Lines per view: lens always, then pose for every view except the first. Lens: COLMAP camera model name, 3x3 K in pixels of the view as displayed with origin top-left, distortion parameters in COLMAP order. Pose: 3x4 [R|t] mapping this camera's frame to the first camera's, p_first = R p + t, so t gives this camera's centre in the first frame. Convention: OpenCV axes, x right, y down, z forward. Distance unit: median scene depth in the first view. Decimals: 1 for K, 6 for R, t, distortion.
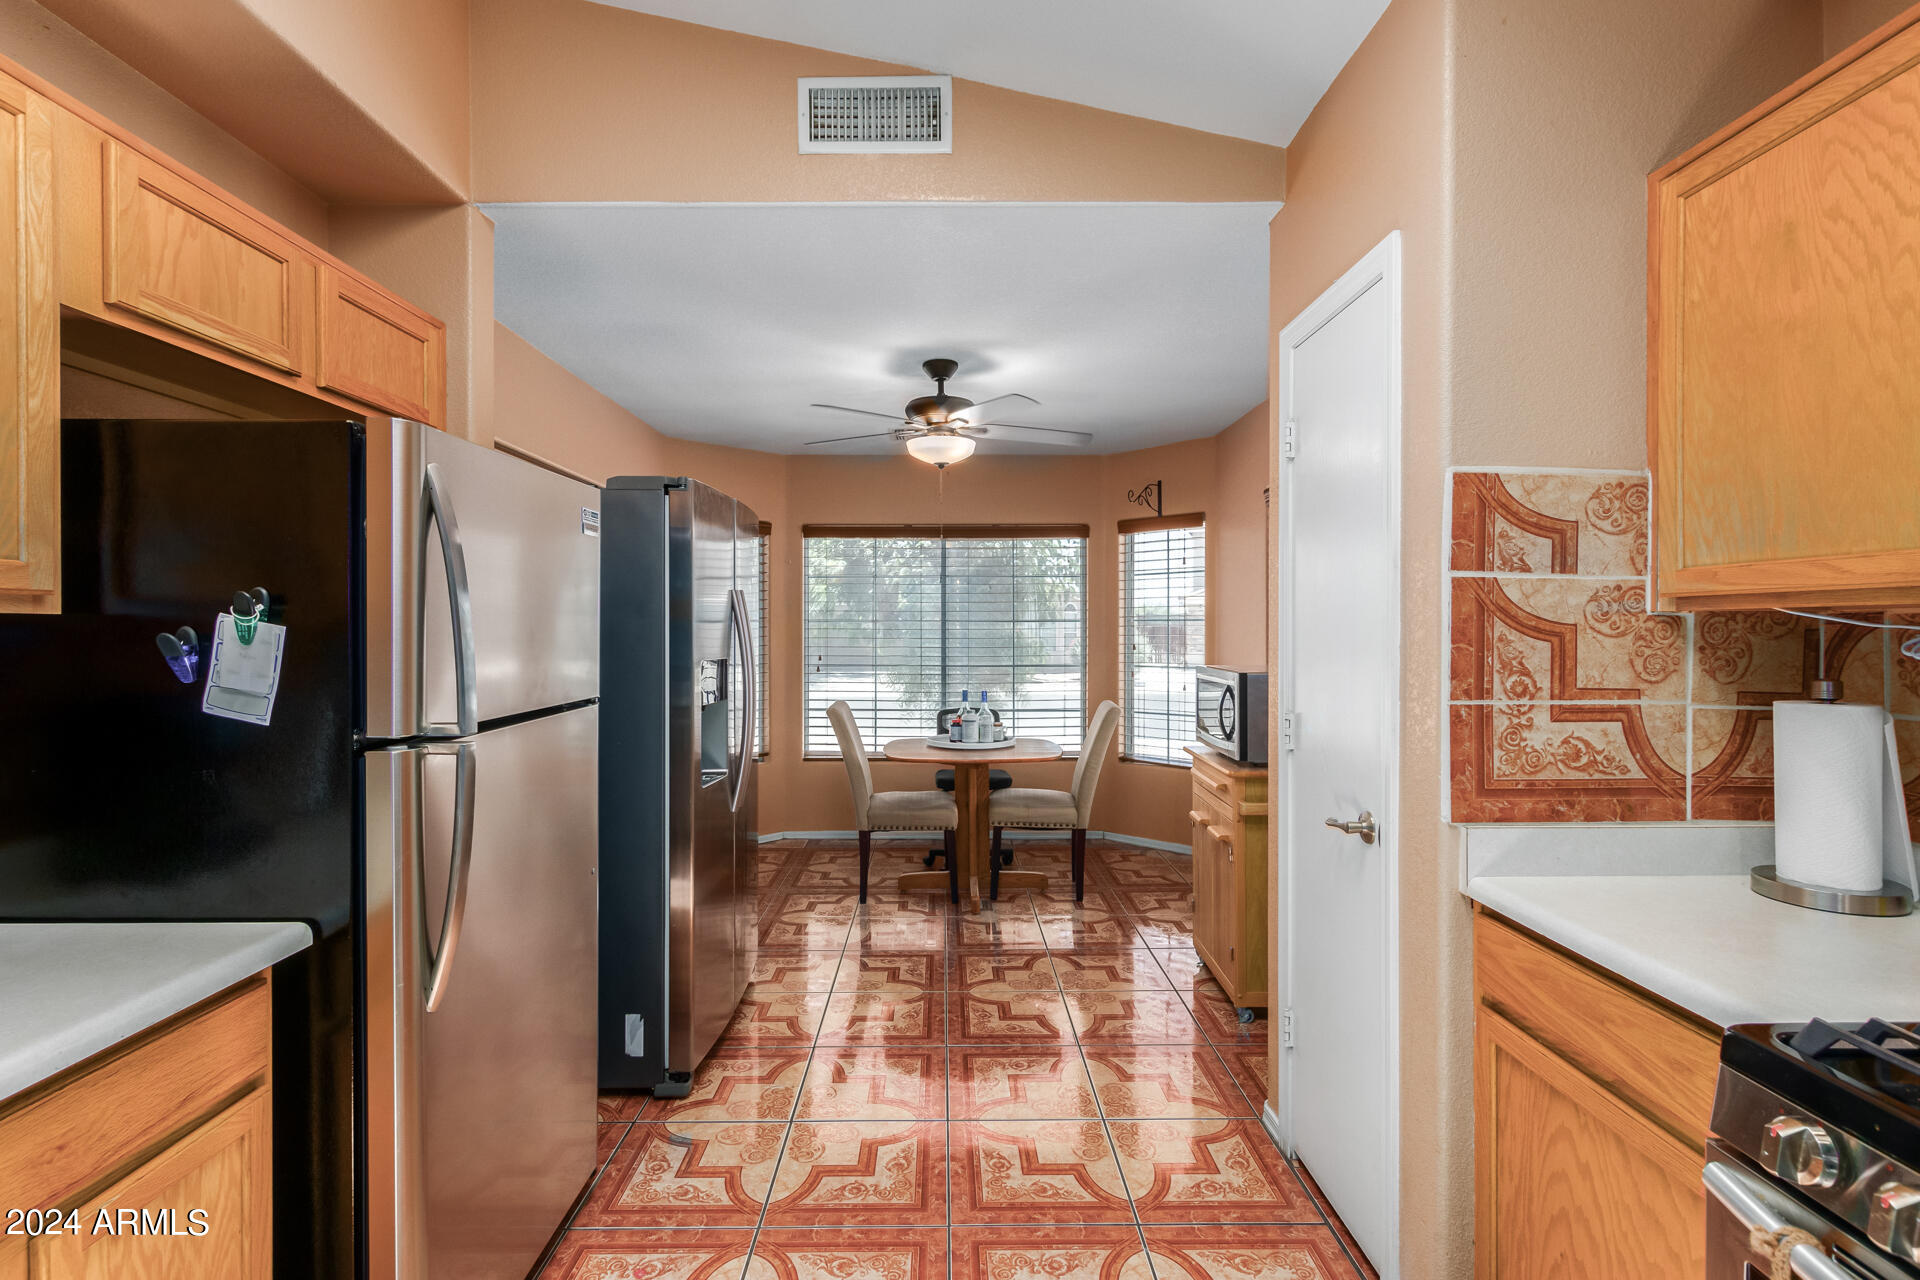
lens RADIAL K [[883.5, 0, 953.9], [0, 883.5, 630.8], [0, 0, 1]] dist [0.004818, -0.001082]
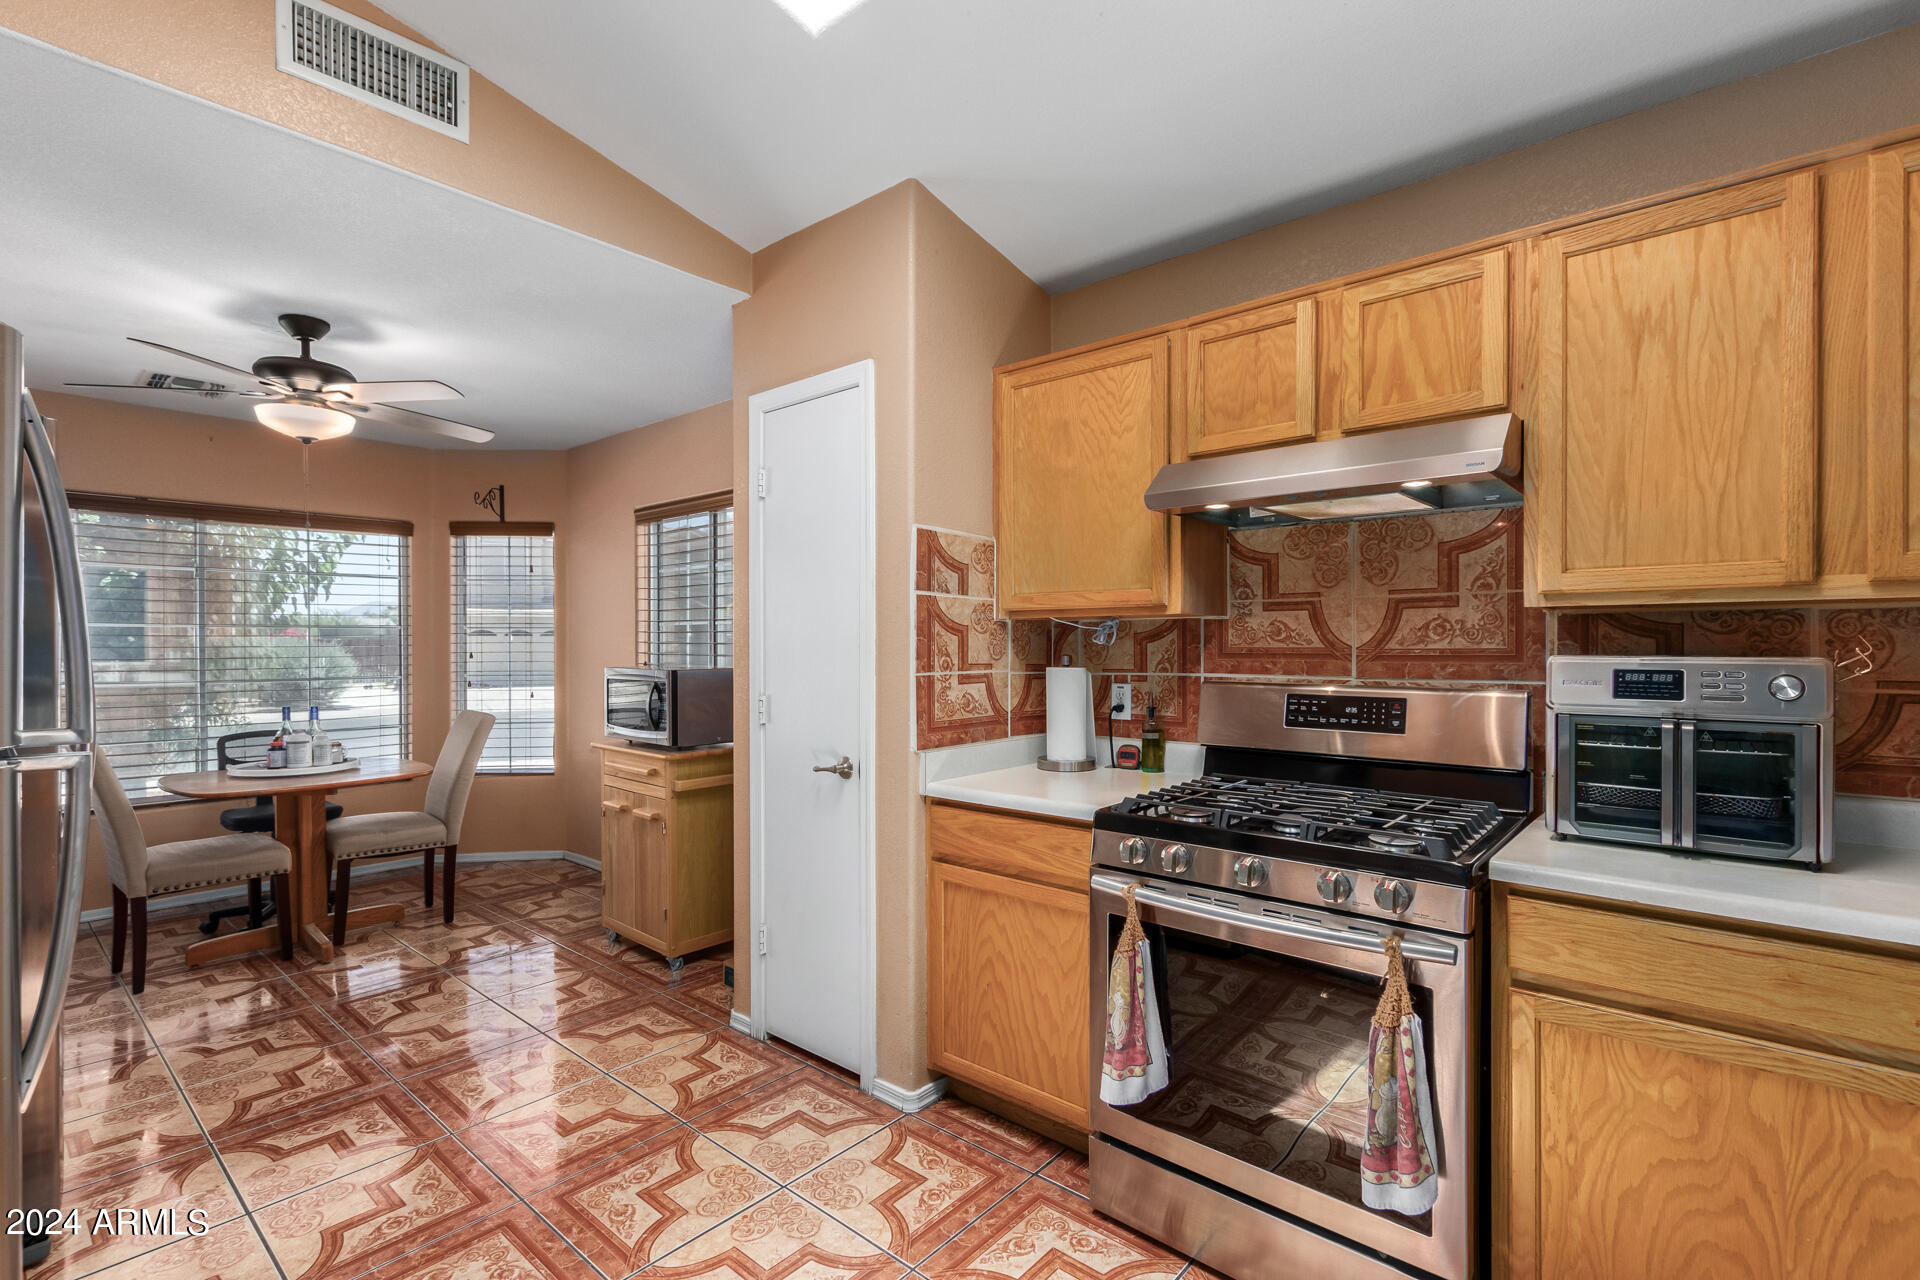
lens RADIAL K [[883.5, 0, 957.9], [0, 883.5, 646.5], [0, 0, 1]] dist [0.004818, -0.001082]
pose [[0.657768, -0.002523, 0.753216, -0.430434], [0.002500, 0.999996, 0.001167, 0.022625], [-0.753216, 0.001115, 0.657772, -0.066522]]
